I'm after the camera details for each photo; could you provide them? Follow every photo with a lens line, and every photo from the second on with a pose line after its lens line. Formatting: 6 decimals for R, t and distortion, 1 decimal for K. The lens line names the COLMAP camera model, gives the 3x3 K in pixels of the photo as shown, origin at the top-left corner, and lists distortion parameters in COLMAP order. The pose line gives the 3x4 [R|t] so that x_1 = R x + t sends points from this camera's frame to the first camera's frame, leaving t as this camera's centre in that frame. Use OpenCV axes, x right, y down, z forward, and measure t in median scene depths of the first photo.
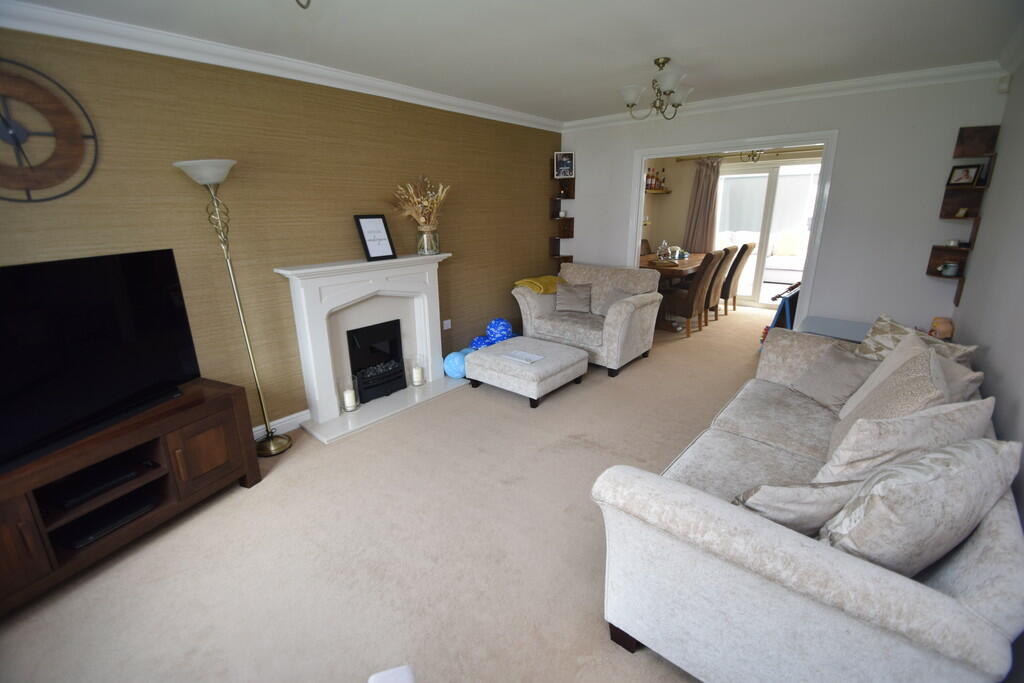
lens RADIAL K [[447.6, 0, 502.1], [0, 447.6, 337.6], [0, 0, 1]] dist [0.017753, -0.019099]
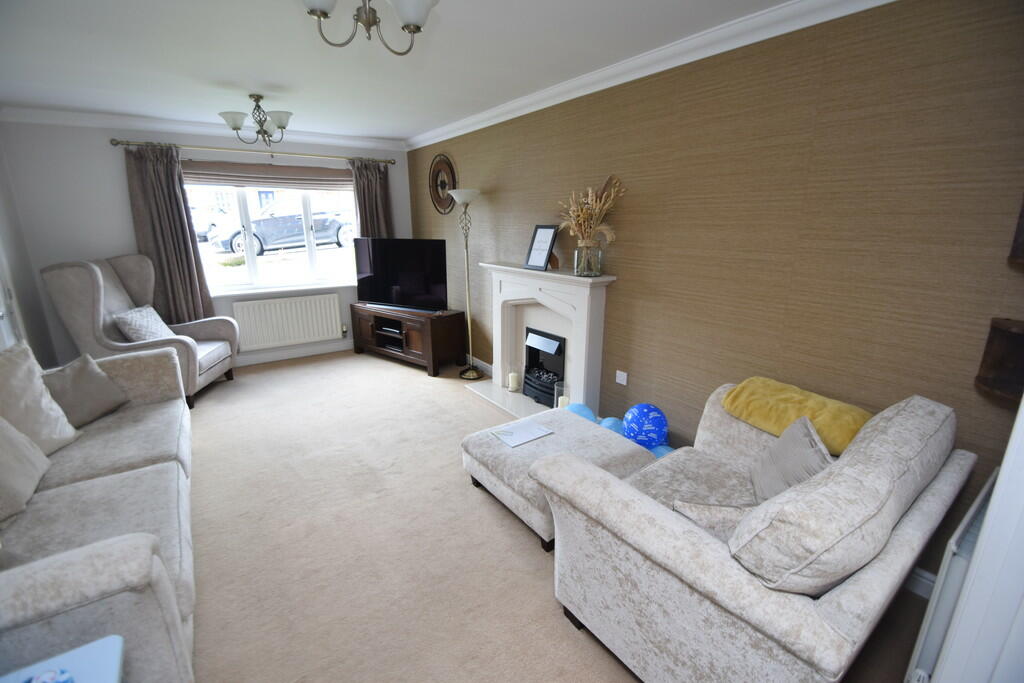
lens RADIAL K [[447.6, 0, 502.1], [0, 447.6, 337.6], [0, 0, 1]] dist [0.017753, -0.019099]
pose [[-0.253478, 0.260423, -0.931627, 0.705260], [-0.260879, 0.908993, 0.325077, -0.329207], [0.931499, 0.325441, -0.162471, 1.096915]]
